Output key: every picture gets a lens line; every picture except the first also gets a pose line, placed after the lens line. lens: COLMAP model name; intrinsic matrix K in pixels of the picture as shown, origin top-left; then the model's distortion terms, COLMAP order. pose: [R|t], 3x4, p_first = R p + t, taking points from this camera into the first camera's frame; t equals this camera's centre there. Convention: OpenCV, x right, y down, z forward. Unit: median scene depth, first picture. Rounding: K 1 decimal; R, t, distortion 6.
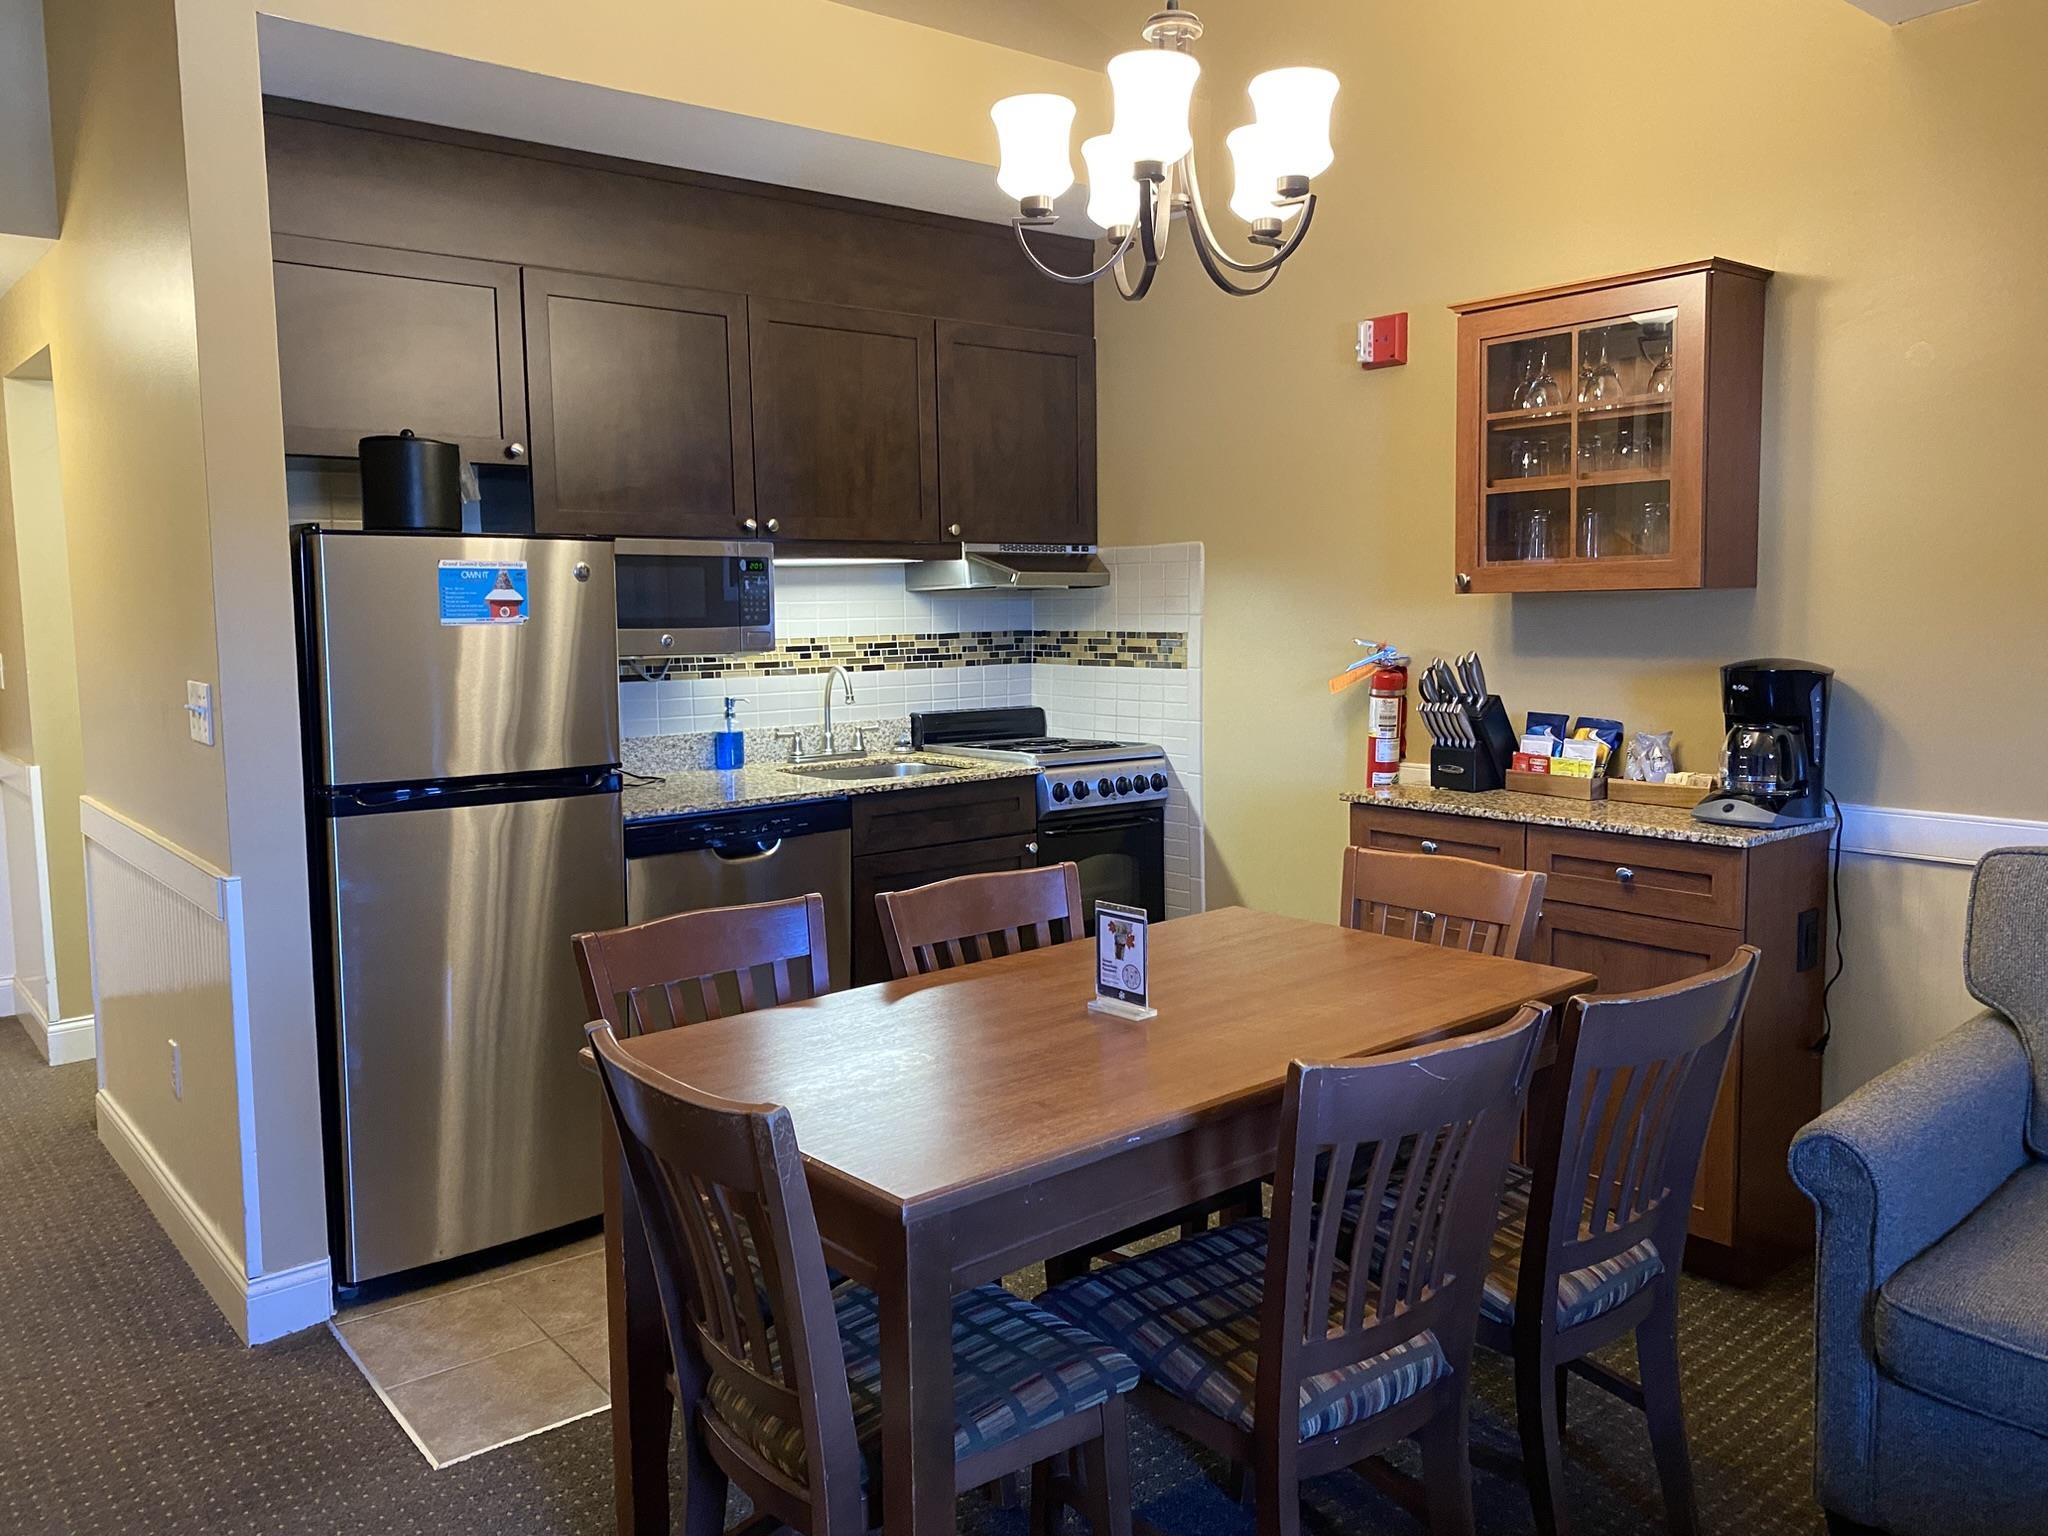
lens RADIAL K [[1556.6, 0, 1025.6], [0, 1556.6, 752.7], [0, 0, 1]] dist [0.162237, 0.003344]
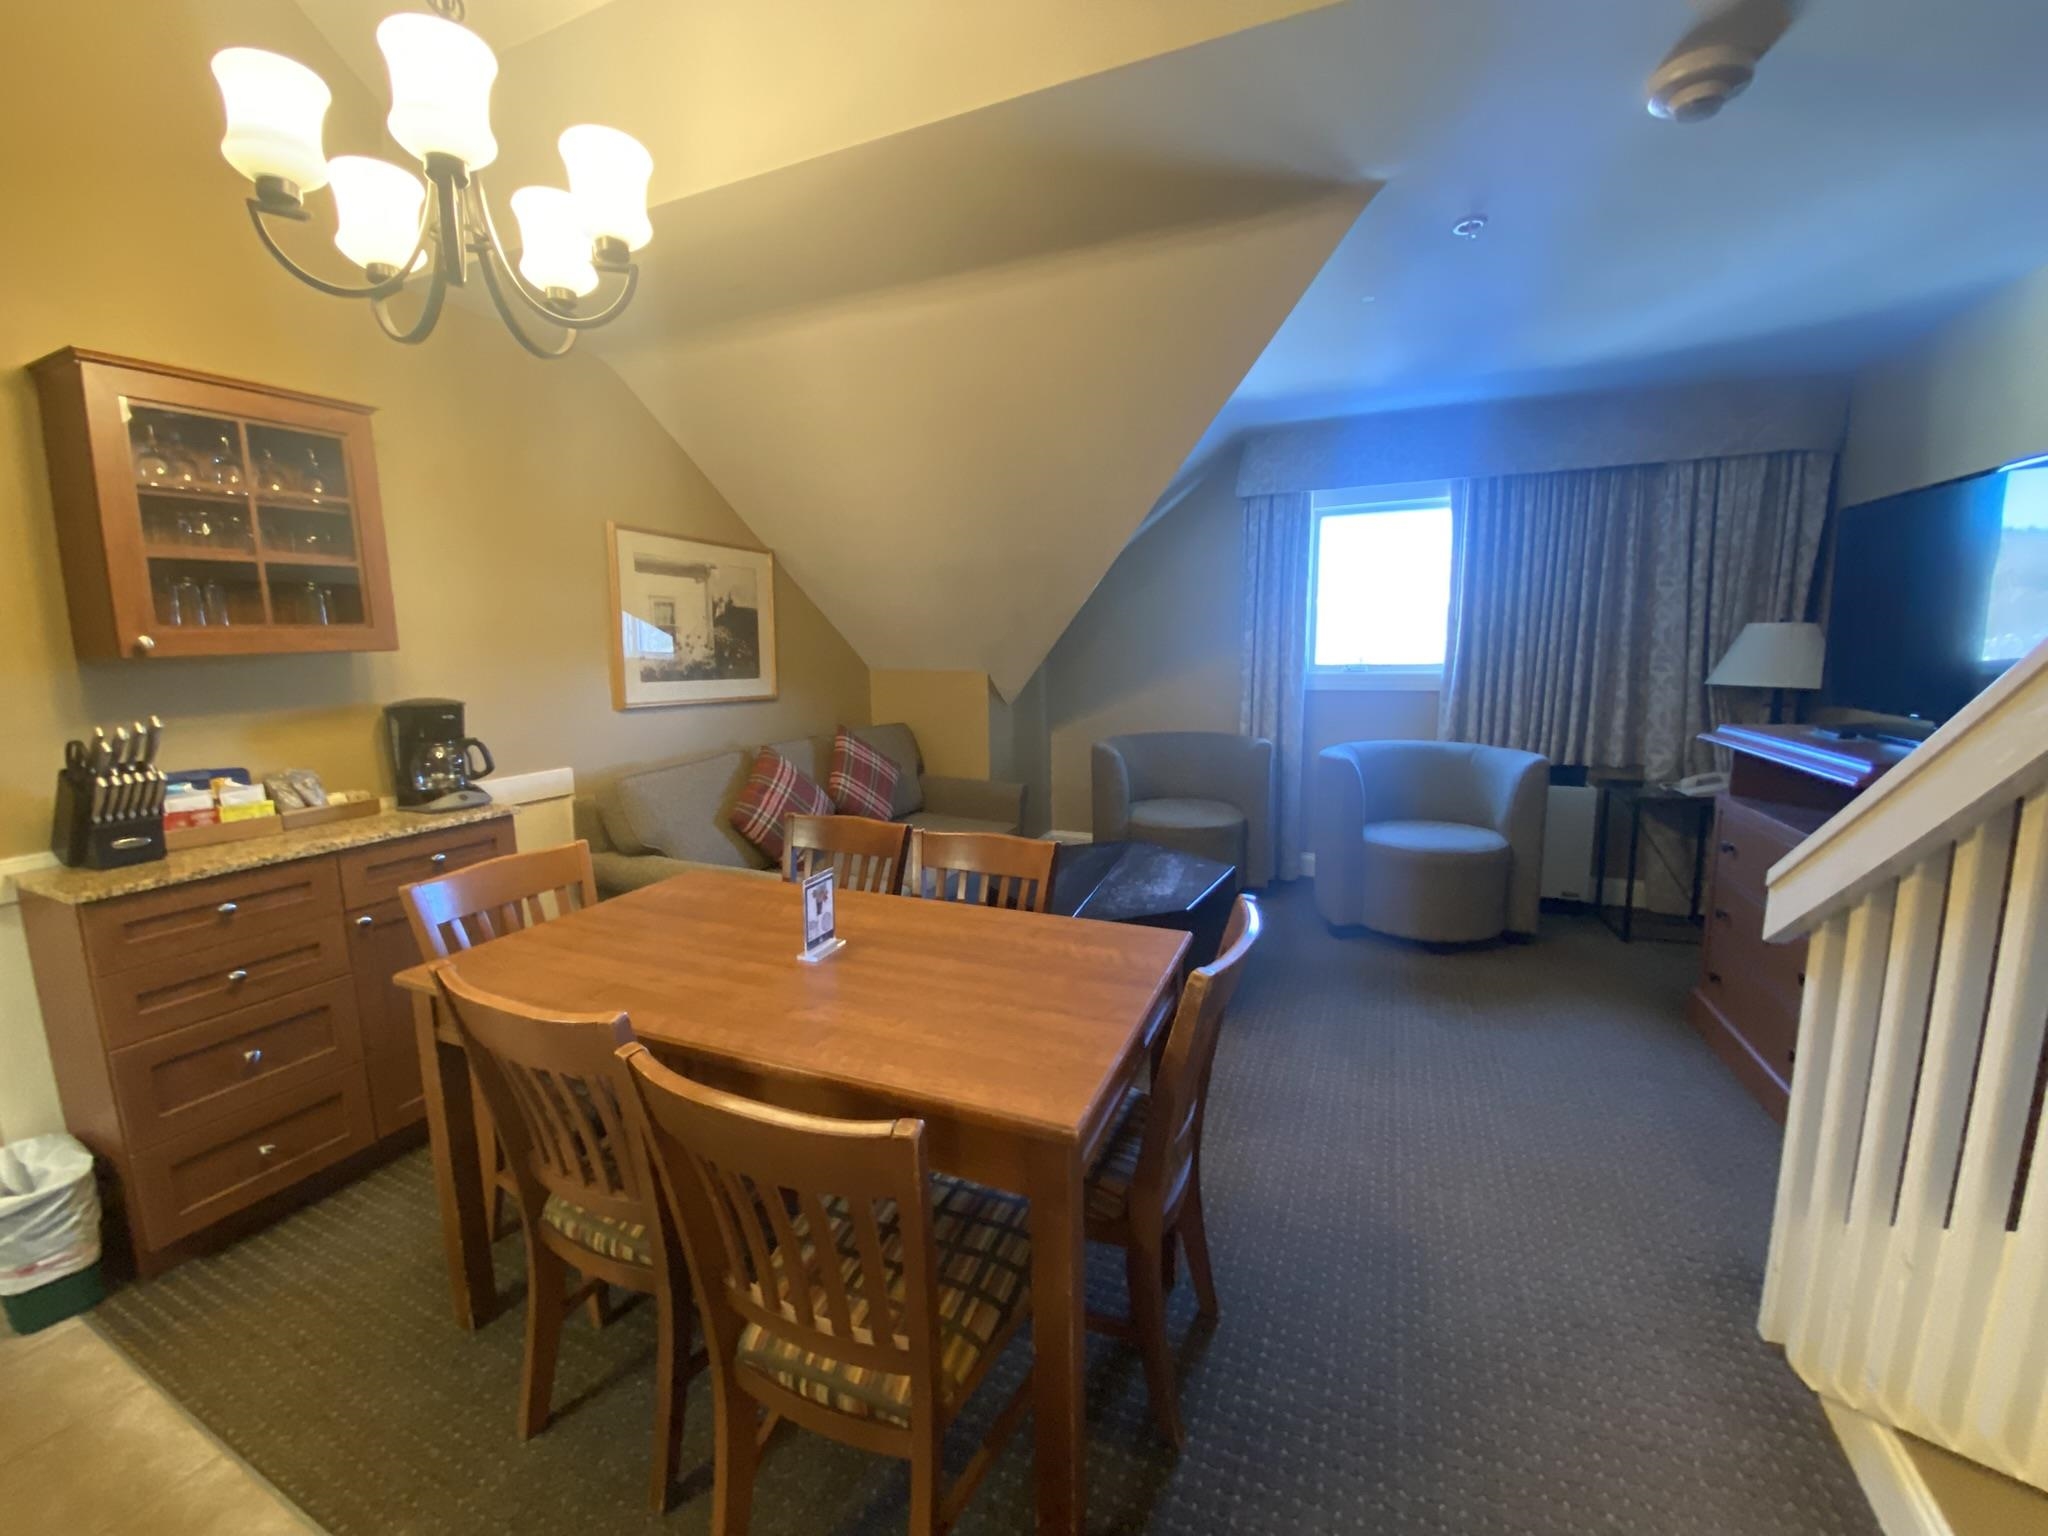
lens RADIAL K [[829.2, 0, 1017.7], [0, 829.2, 768.3], [0, 0, 1]] dist [0.013810, -0.000369]
pose [[-0.466301, -0.115156, 0.877099, -0.461568], [0.108612, 0.976537, 0.185953, -0.076876], [-0.877933, 0.181973, -0.442853, 0.832964]]
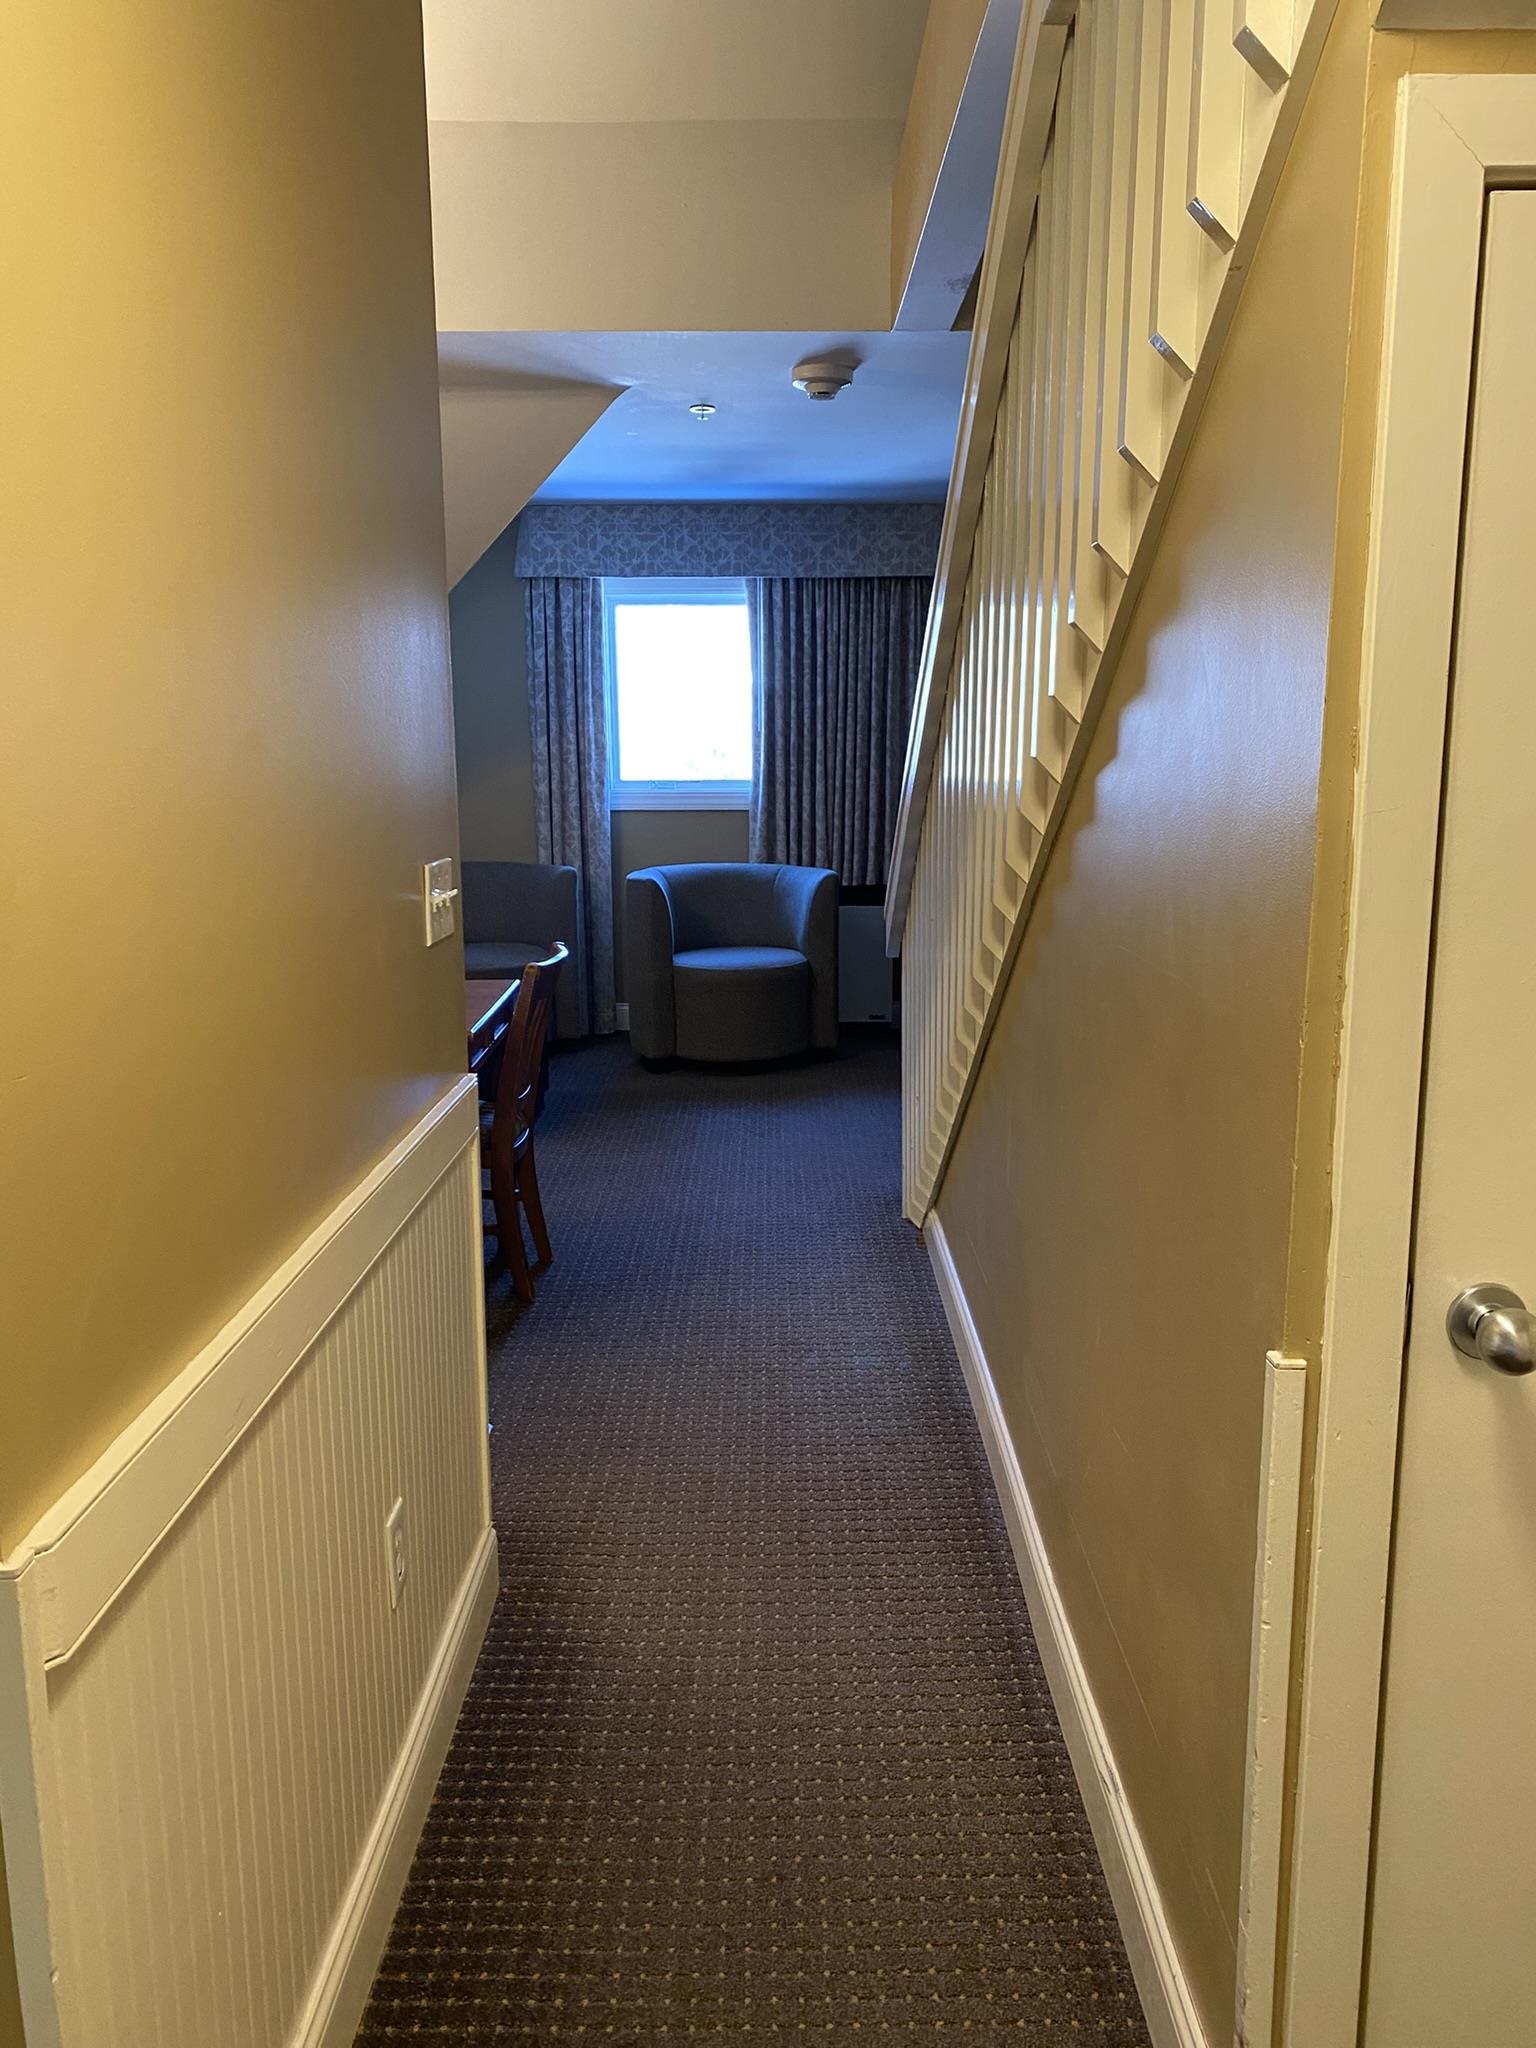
lens RADIAL K [[1556.6, 0, 771.6], [0, 1556.6, 1029.1], [0, 0, 1]] dist [0.162237, 0.003344]
pose [[-0.784594, -0.105387, 0.610988, -0.944662], [0.073090, 0.962855, 0.259937, -0.144491], [-0.615687, 0.248602, -0.747747, 1.295913]]
